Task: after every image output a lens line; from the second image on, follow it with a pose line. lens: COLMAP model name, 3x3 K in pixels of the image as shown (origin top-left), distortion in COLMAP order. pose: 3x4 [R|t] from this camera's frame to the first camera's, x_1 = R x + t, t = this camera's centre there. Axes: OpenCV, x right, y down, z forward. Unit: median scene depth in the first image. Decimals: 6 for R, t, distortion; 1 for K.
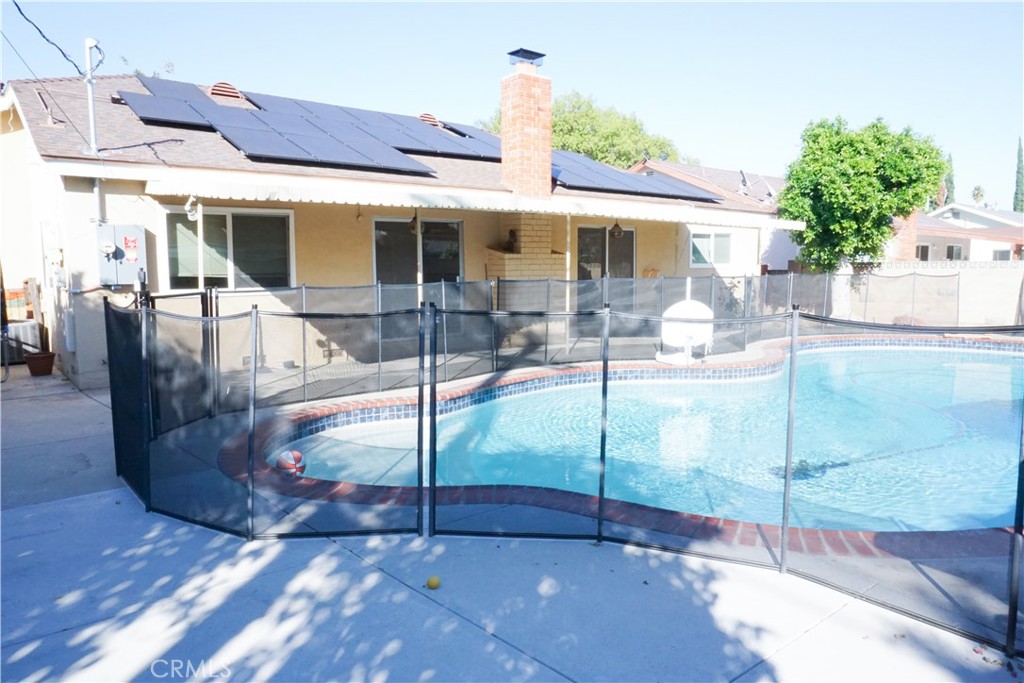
lens RADIAL K [[687.4, 0, 514.8], [0, 687.4, 335.7], [0, 0, 1]] dist [-0.052874, 0.033690]
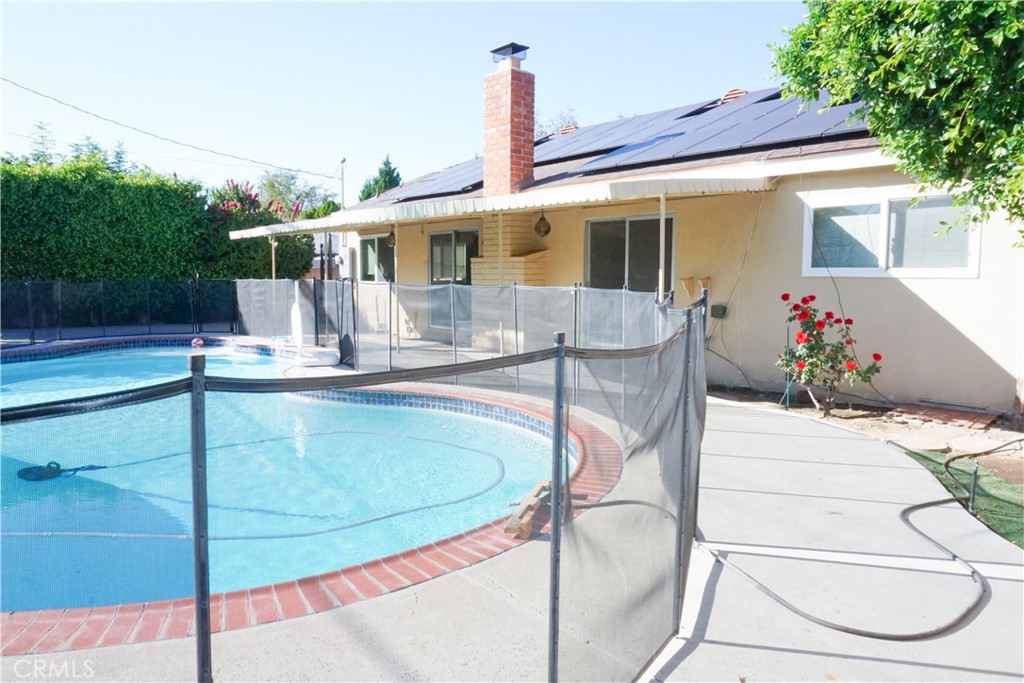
lens RADIAL K [[687.4, 0, 507.4], [0, 687.4, 340.4], [0, 0, 1]] dist [-0.052874, 0.033690]
pose [[0.021471, 0.108837, -0.993828, 1.276560], [-0.101159, 0.989192, 0.106144, -0.137062], [0.994639, 0.098256, 0.032249, 1.269148]]
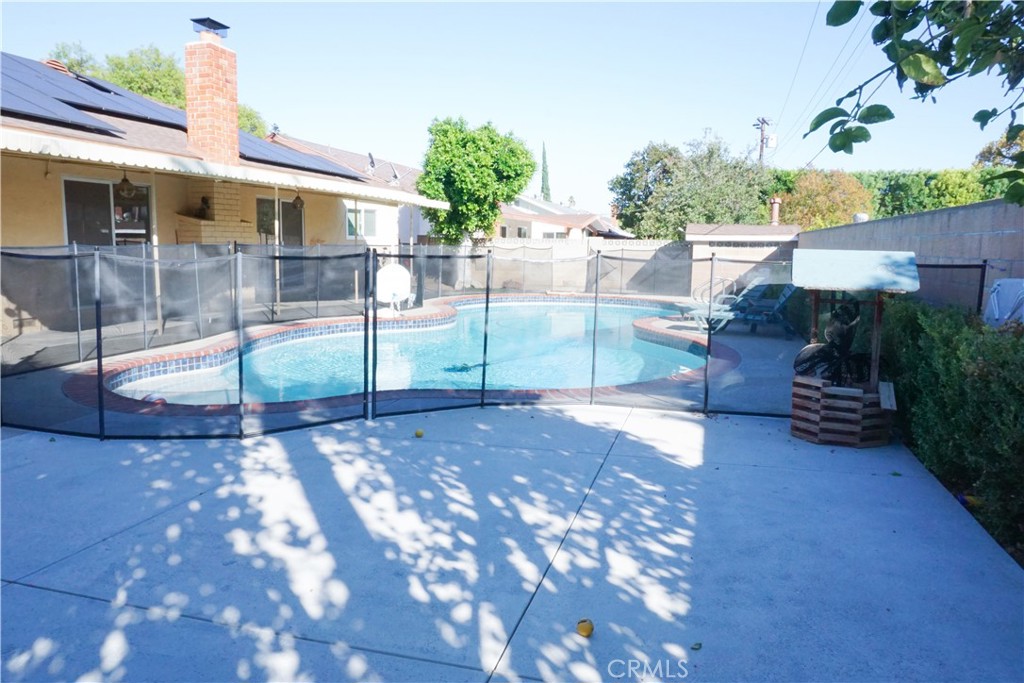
lens RADIAL K [[687.4, 0, 509.8], [0, 687.4, 338.5], [0, 0, 1]] dist [-0.052874, 0.033690]
pose [[0.825906, -0.056980, 0.560921, -0.260161], [0.036171, 0.998185, 0.048141, 0.028984], [-0.562646, -0.019471, 0.826468, -0.116787]]
